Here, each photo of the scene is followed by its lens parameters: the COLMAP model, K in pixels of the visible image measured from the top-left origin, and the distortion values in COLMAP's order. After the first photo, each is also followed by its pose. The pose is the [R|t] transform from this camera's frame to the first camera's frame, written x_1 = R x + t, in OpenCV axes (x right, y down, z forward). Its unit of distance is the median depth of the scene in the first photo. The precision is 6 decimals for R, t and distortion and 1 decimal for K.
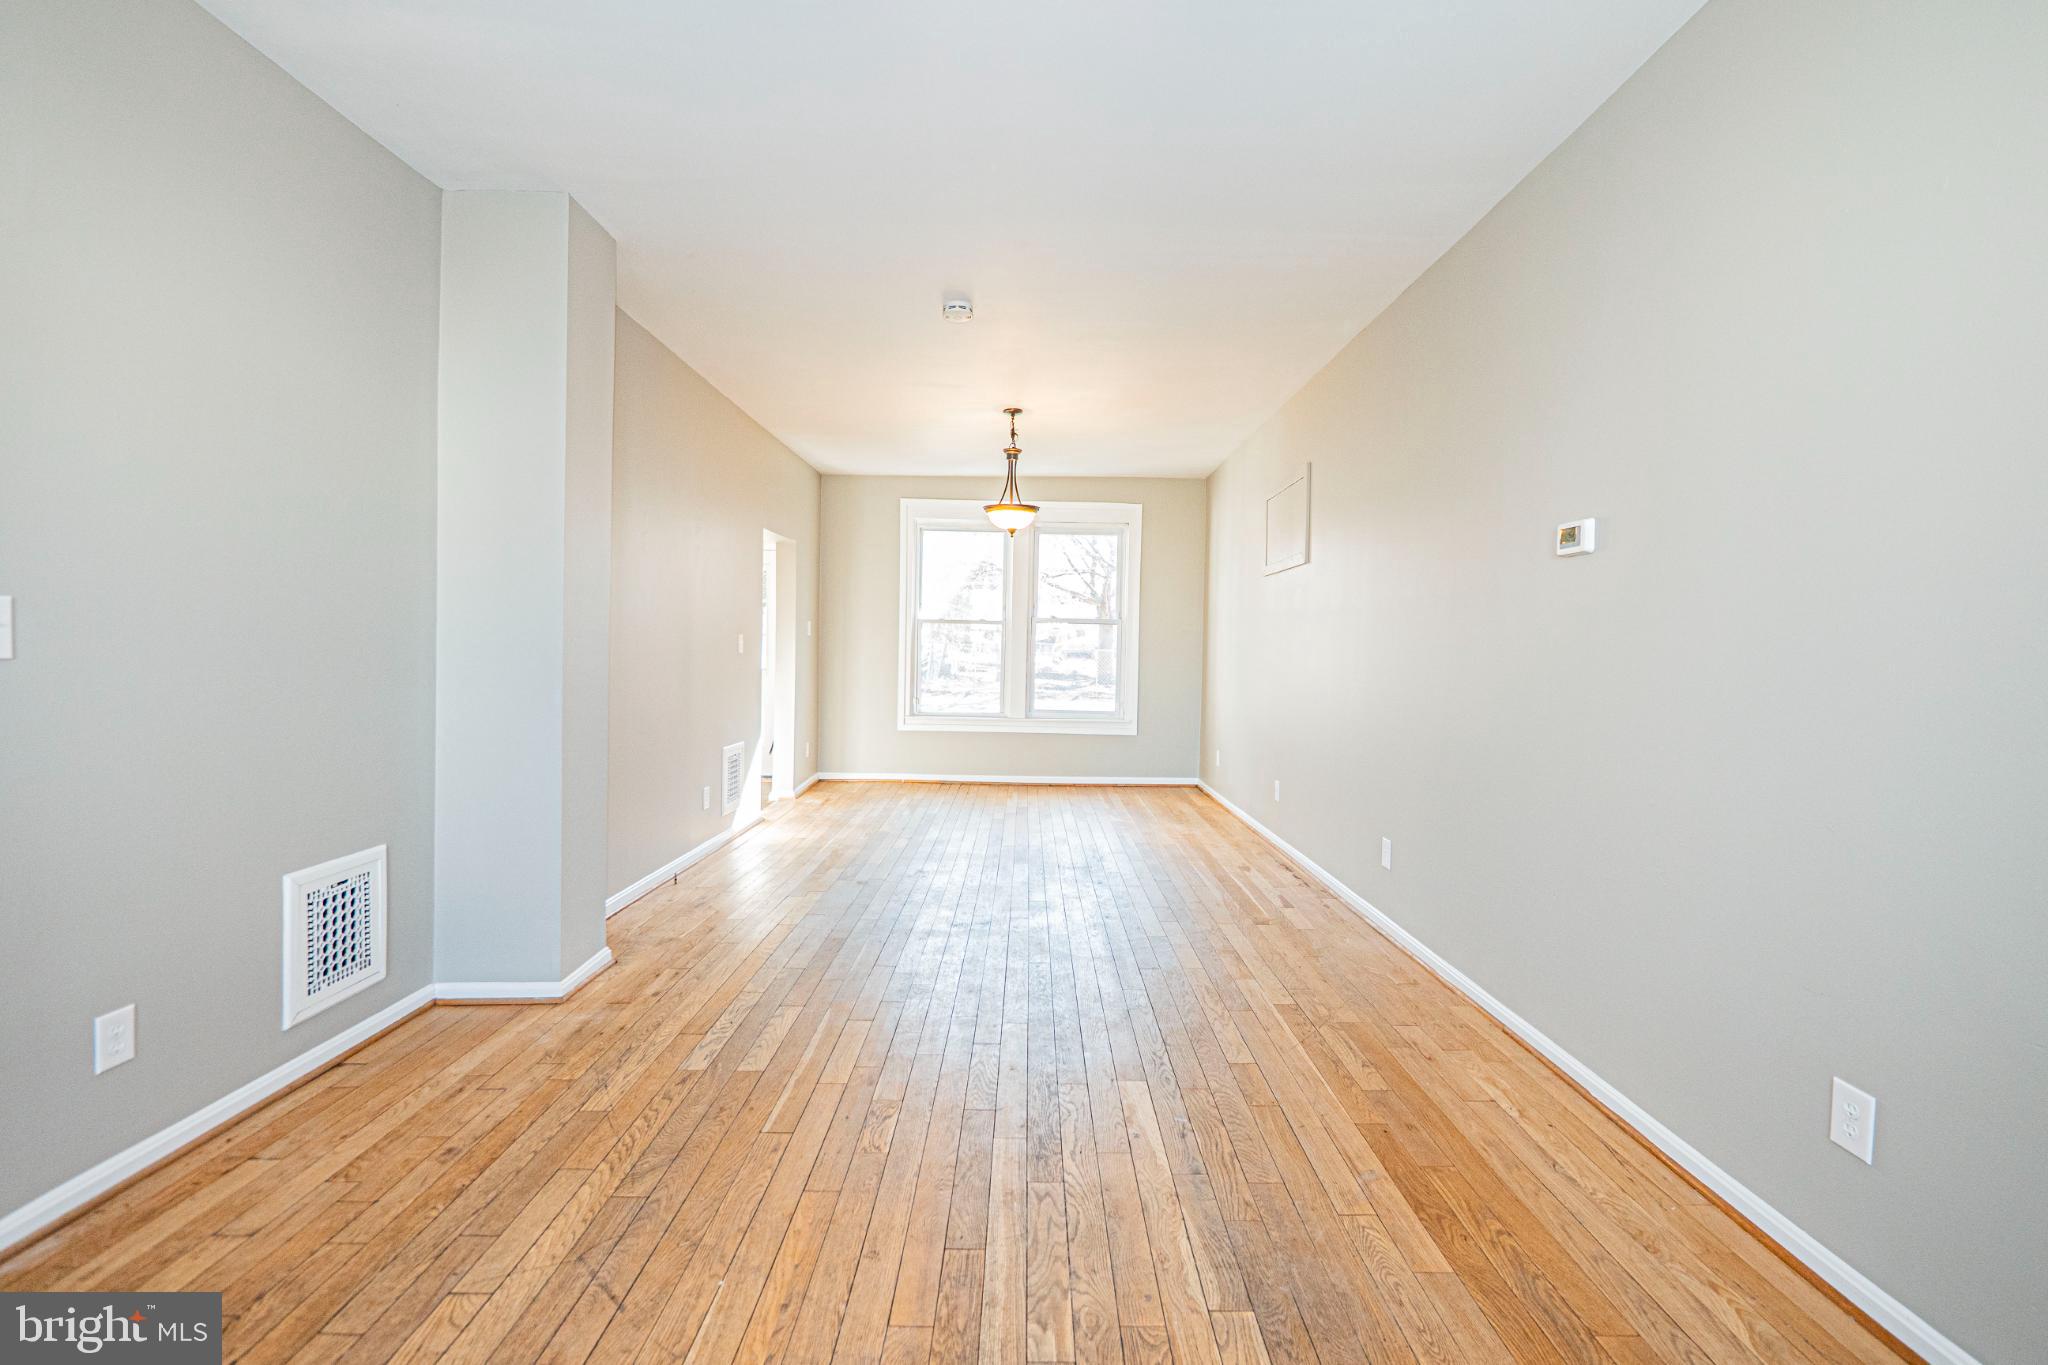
lens RADIAL K [[866.4, 0, 1030.3], [0, 866.4, 679.3], [0, 0, 1]] dist [-0.006346, 0.000845]
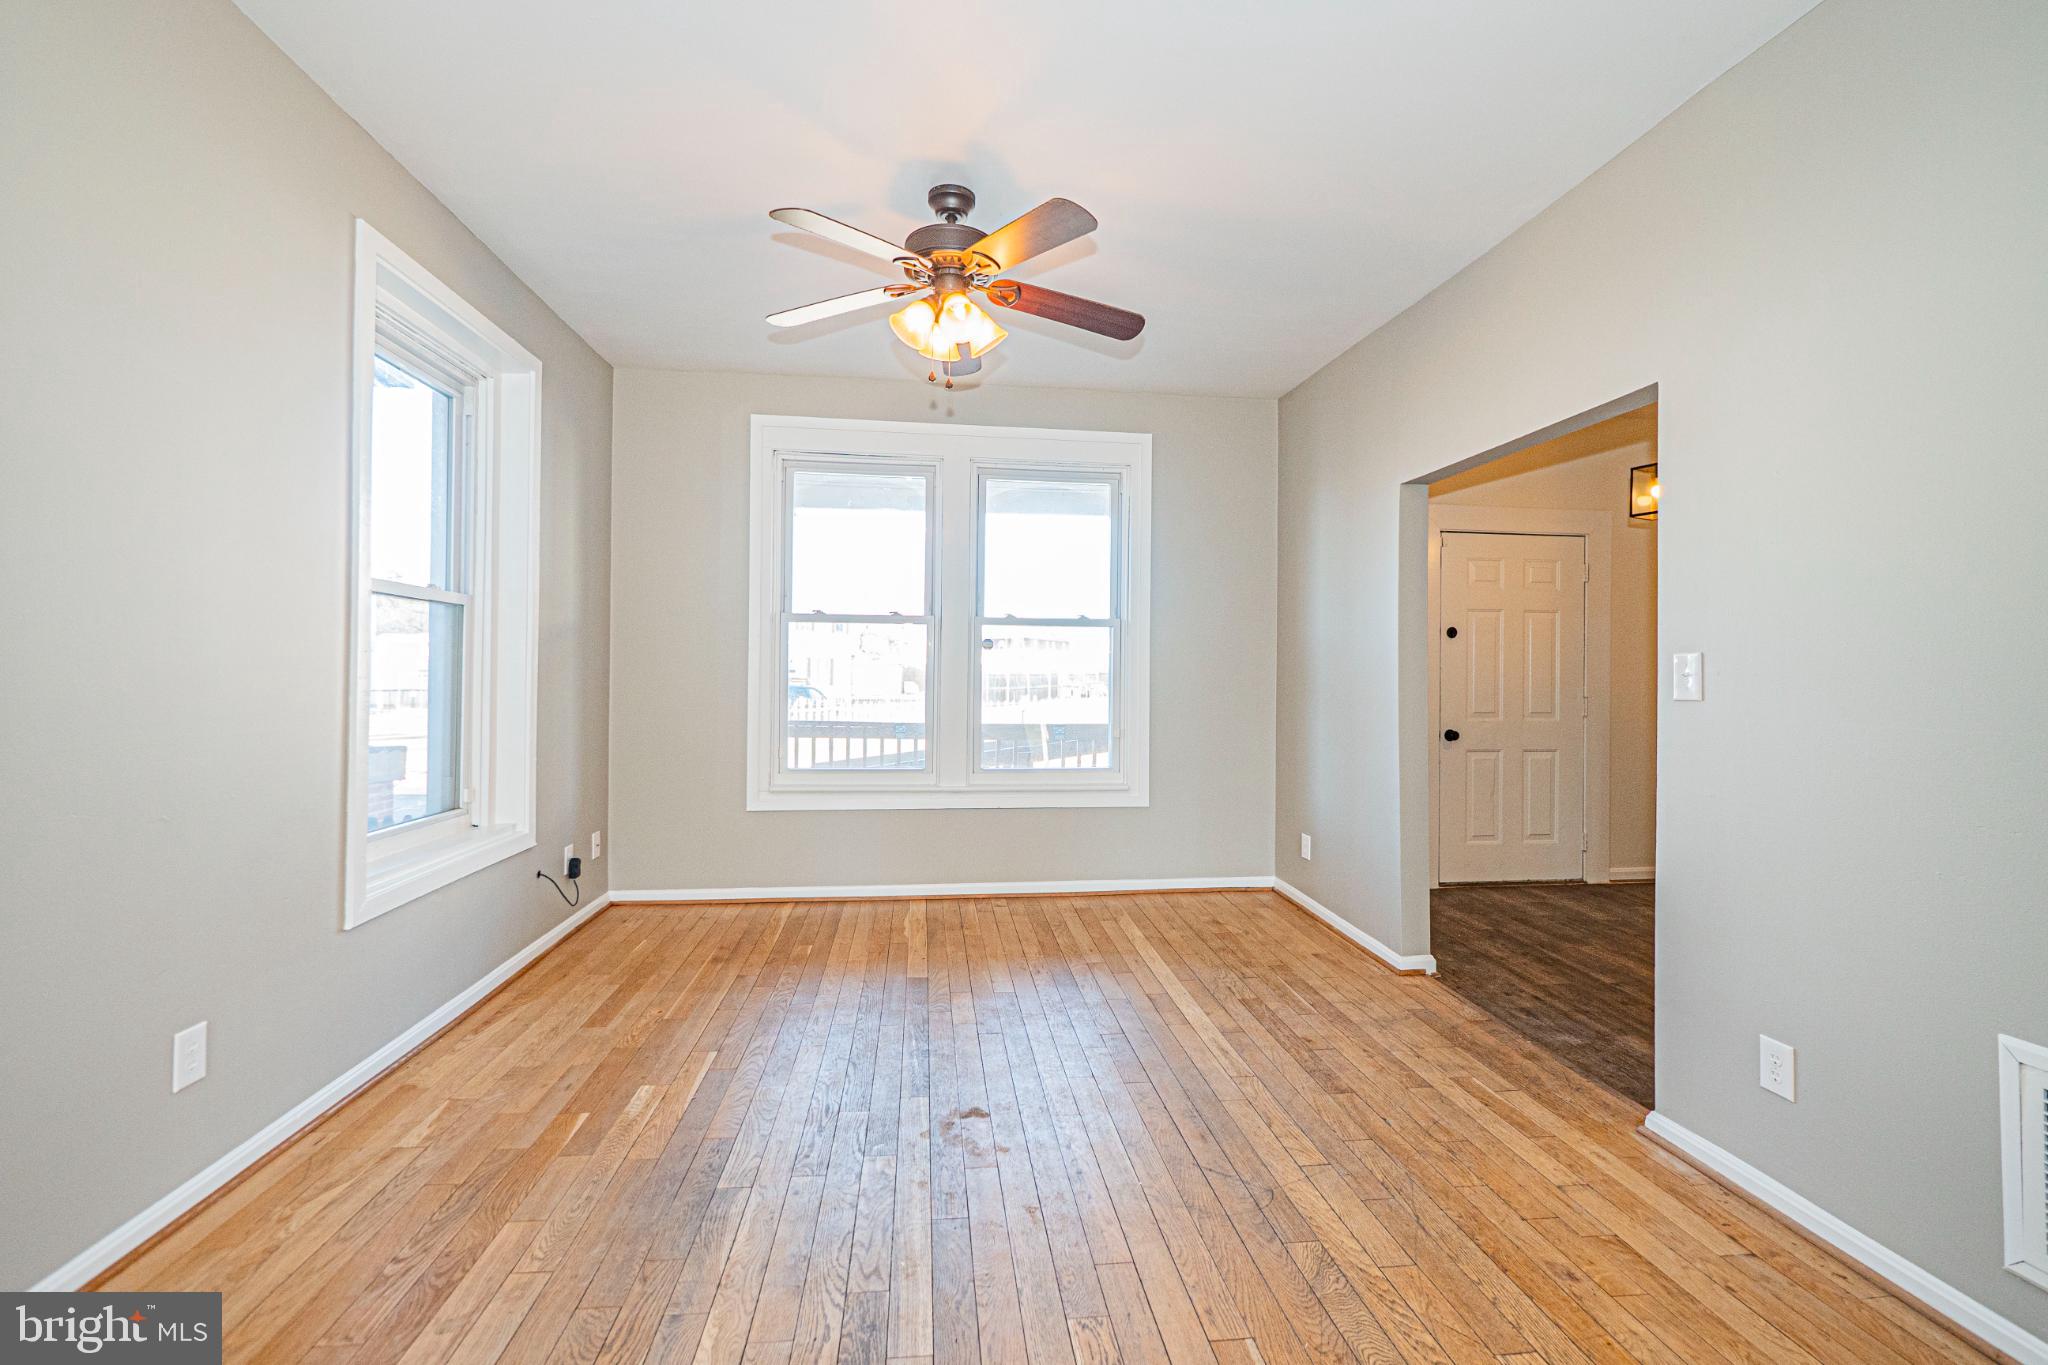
lens RADIAL K [[866.4, 0, 1026.3], [0, 866.4, 672.9], [0, 0, 1]] dist [-0.006346, 0.000845]
pose [[-0.992986, -0.025694, -0.115406, -0.008521], [-0.028998, 0.999214, 0.027042, -0.021793], [0.114620, 0.030199, -0.992950, 0.657821]]
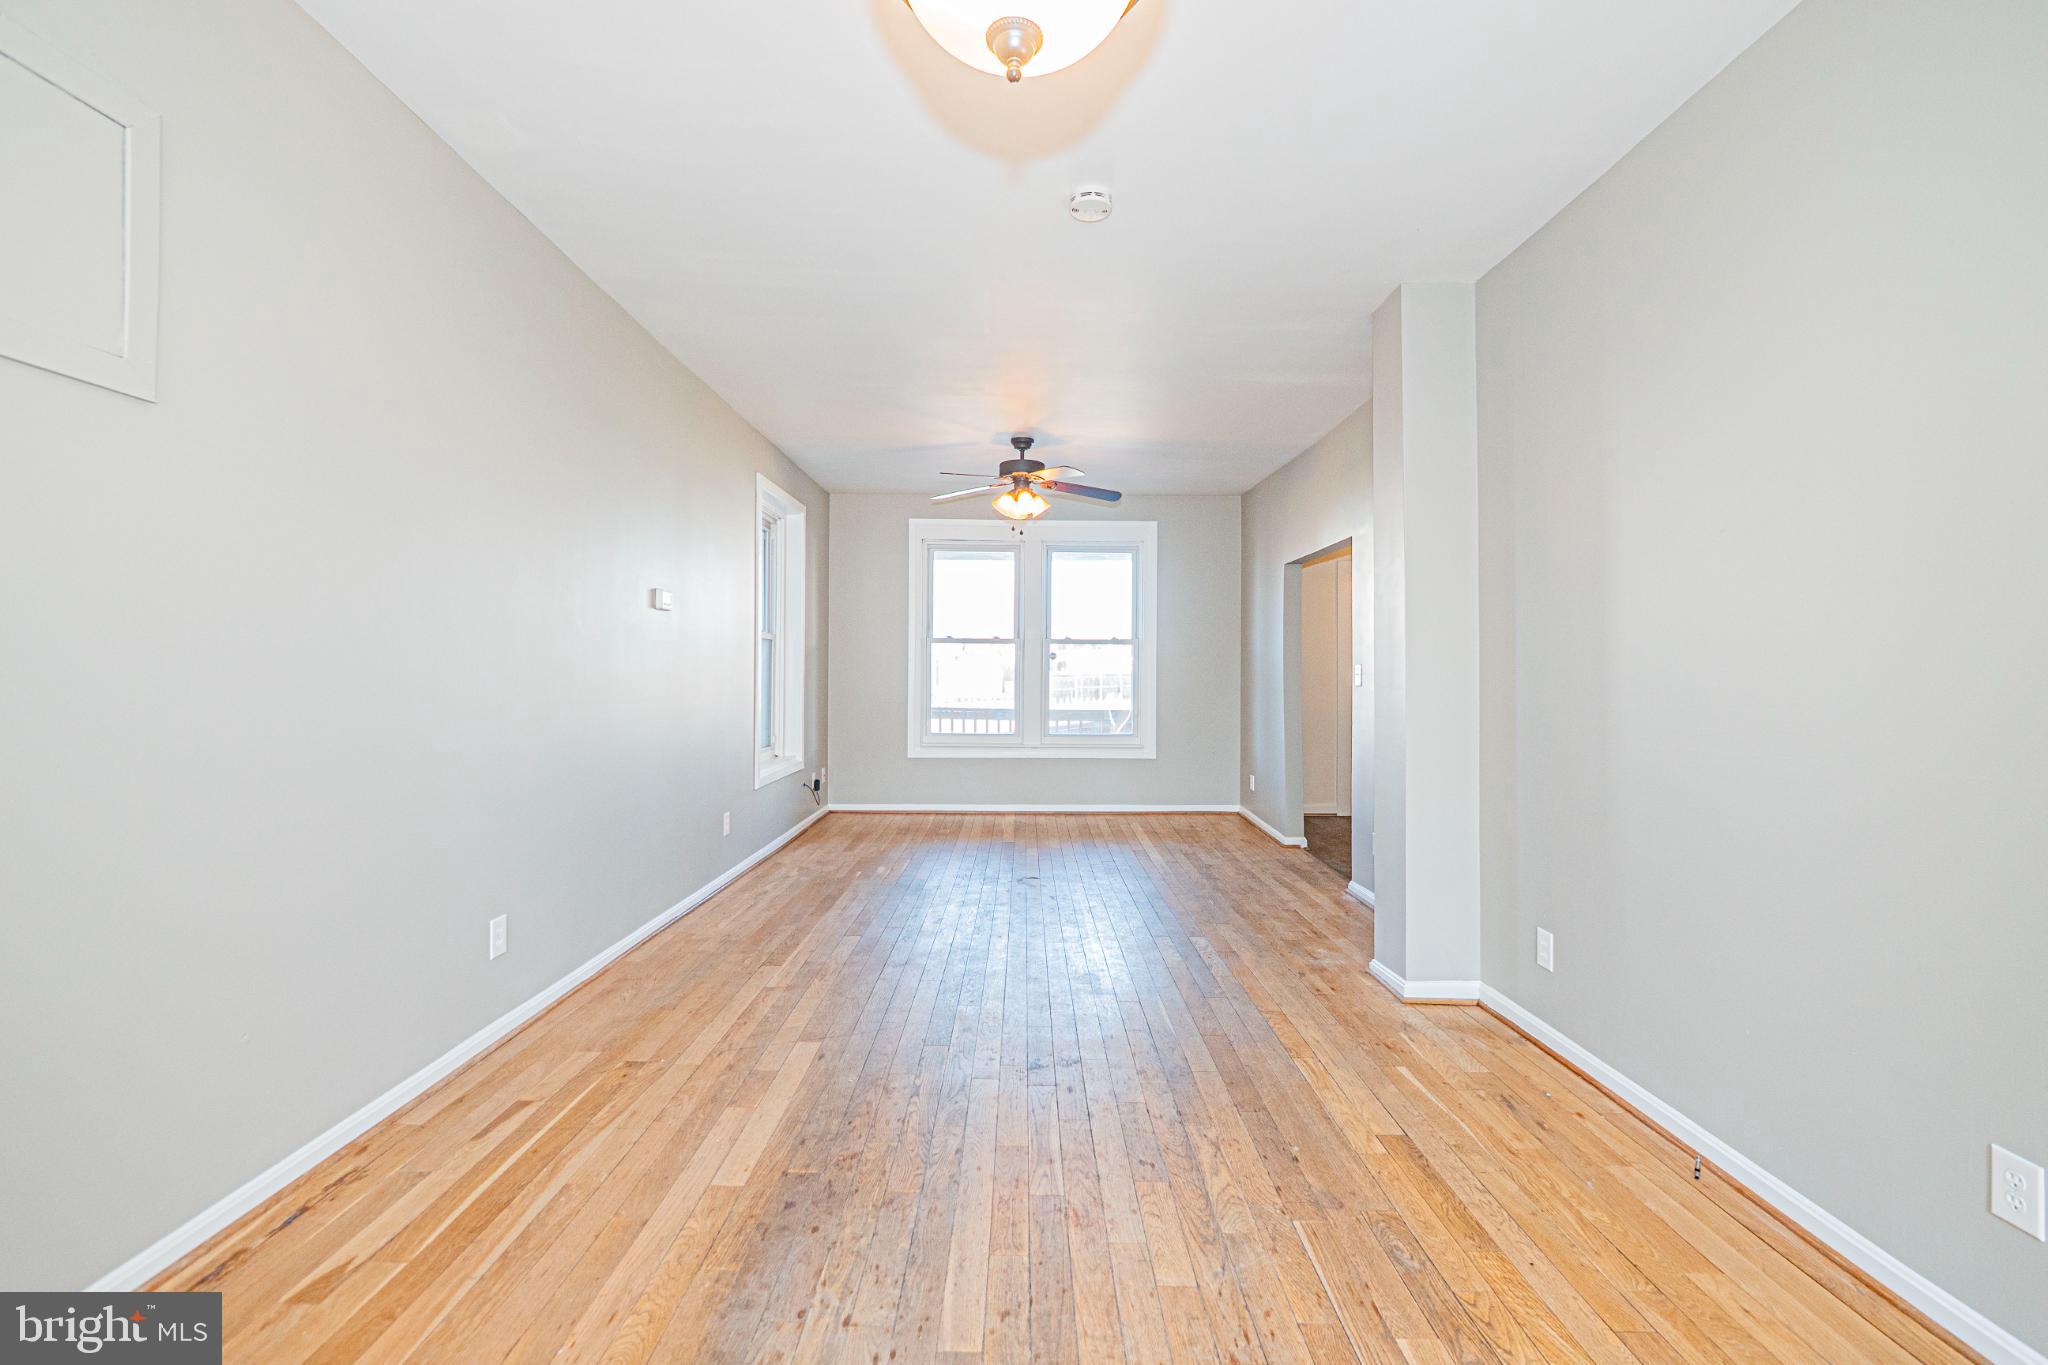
lens RADIAL K [[866.4, 0, 1022.4], [0, 866.4, 679.0], [0, 0, 1]] dist [-0.006346, 0.000845]
pose [[-0.999744, -0.022337, 0.003506, -0.025739], [-0.022191, 0.999061, 0.037223, -0.039226], [-0.004334, 0.037136, -0.999301, 1.165789]]
